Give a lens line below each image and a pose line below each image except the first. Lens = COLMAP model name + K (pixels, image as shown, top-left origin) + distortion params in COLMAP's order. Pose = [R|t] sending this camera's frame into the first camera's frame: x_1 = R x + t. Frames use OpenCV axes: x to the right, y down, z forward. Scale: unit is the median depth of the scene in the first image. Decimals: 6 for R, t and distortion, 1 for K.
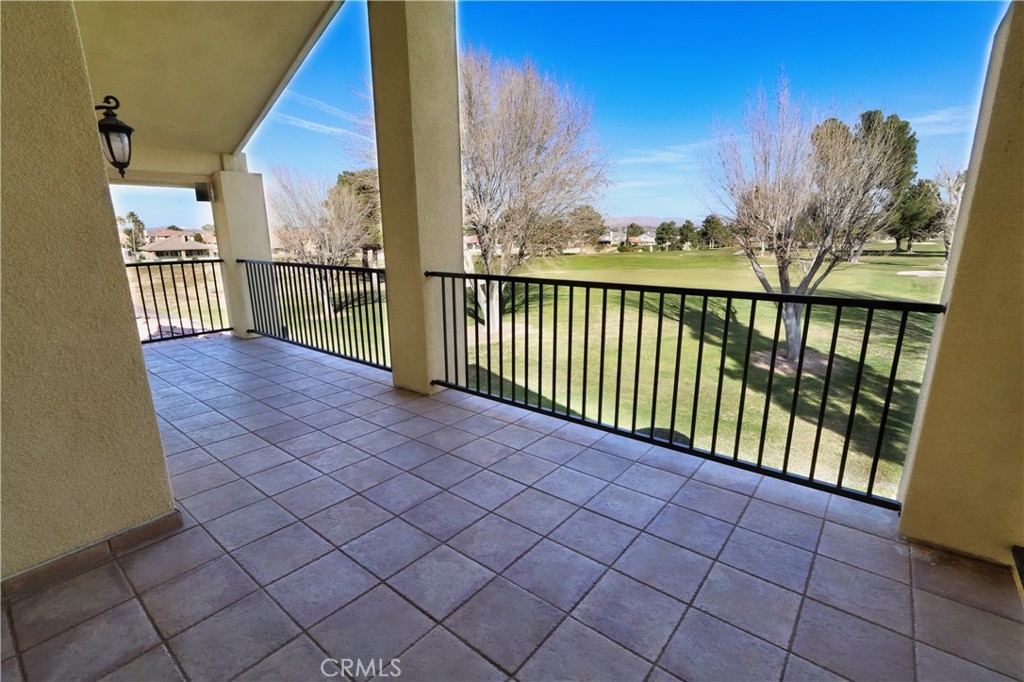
lens RADIAL K [[468.5, 0, 504.8], [0, 468.5, 347.2], [0, 0, 1]] dist [-0.014386, -0.000333]
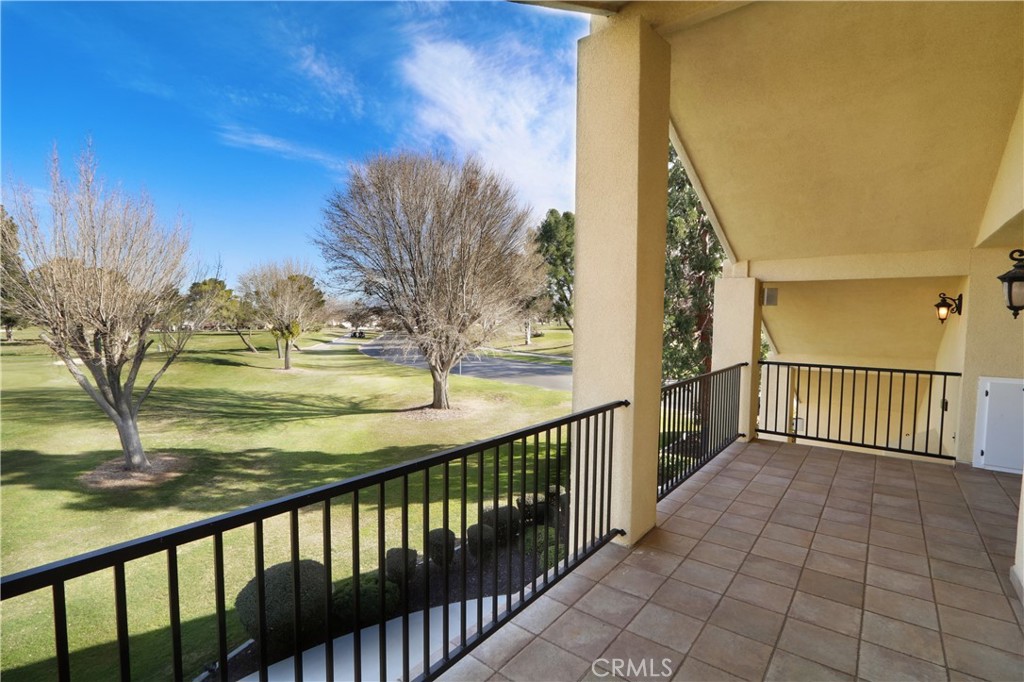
lens RADIAL K [[468.5, 0, 504.8], [0, 468.5, 347.2], [0, 0, 1]] dist [-0.014386, -0.000333]
pose [[-0.005730, -0.054964, 0.998472, -1.207823], [0.226938, 0.972364, 0.054830, -0.403160], [-0.973892, 0.226906, 0.006902, 1.385496]]
